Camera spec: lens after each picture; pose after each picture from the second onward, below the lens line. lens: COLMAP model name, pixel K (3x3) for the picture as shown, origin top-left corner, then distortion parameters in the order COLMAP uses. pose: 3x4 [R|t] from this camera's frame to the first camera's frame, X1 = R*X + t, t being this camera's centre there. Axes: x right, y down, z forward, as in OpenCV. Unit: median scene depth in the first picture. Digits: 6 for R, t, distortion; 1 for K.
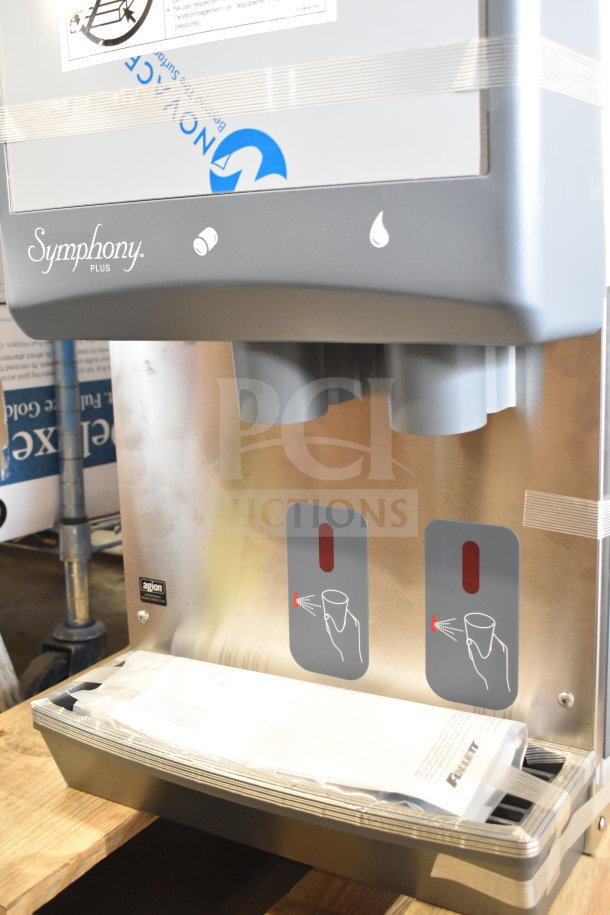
lens RADIAL K [[1038.2, 0, 307.1], [0, 1038.2, 458.1], [0, 0, 1]] dist [-0.061621, 0.000000]
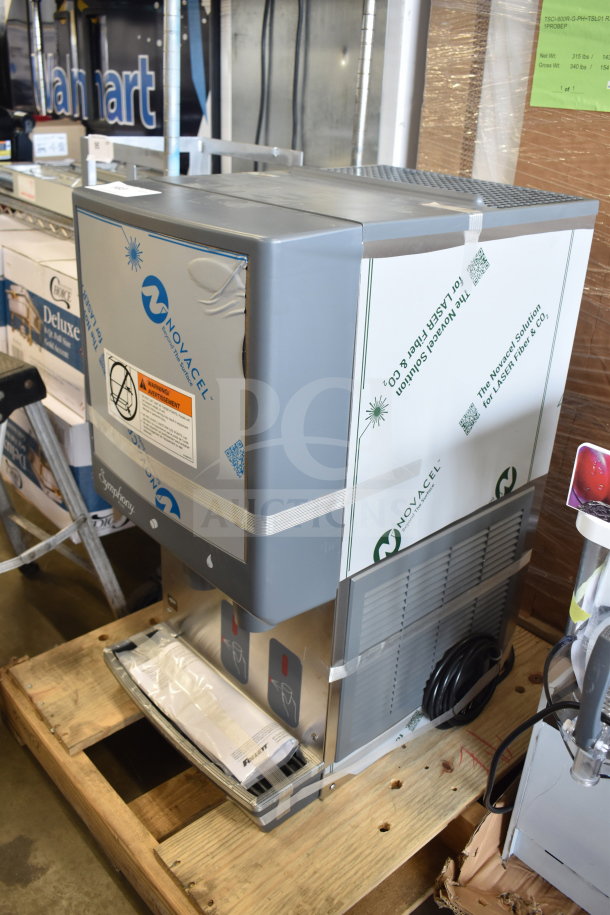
lens RADIAL K [[793.4, 0, 301.3], [0, 793.4, 454.2], [0, 0, 1]] dist [-0.083772, -0.004454]
pose [[0.953414, 0.196063, -0.229260, 0.528776], [-0.131392, 0.954008, 0.269452, -0.814102], [0.271546, -0.226777, 0.935326, -0.398092]]
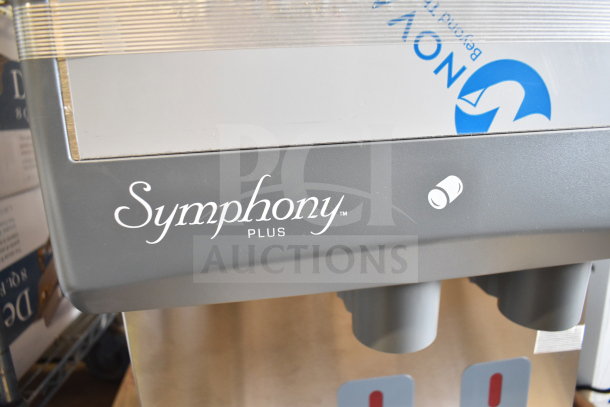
lens RADIAL K [[460.7, 0, 303.8], [0, 460.7, 204.3], [0, 0, 1]] dist [-0.104025, 0.001838]
pose [[0.785183, -0.151592, 0.600423, -0.400888], [0.145380, 0.987601, 0.059231, -0.235385], [-0.601958, 0.040782, 0.797486, 0.772179]]
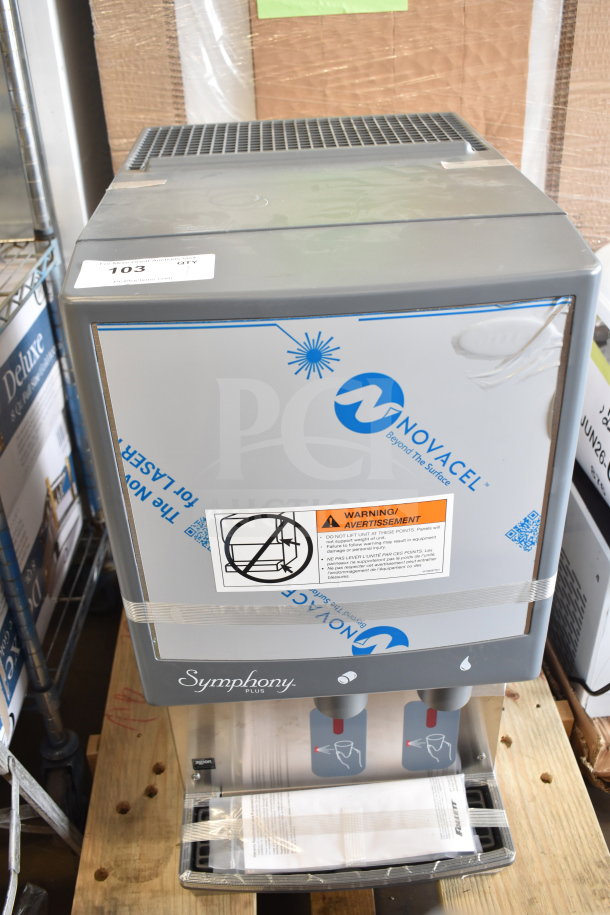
lens RADIAL K [[843.9, 0, 306.1], [0, 843.9, 457.1], [0, 0, 1]] dist [-0.077663, 0.000000]
pose [[0.825253, -0.302156, 0.477136, -0.654451], [0.118867, 0.918847, 0.376286, -1.000131], [-0.552112, -0.253816, 0.794197, 0.099809]]
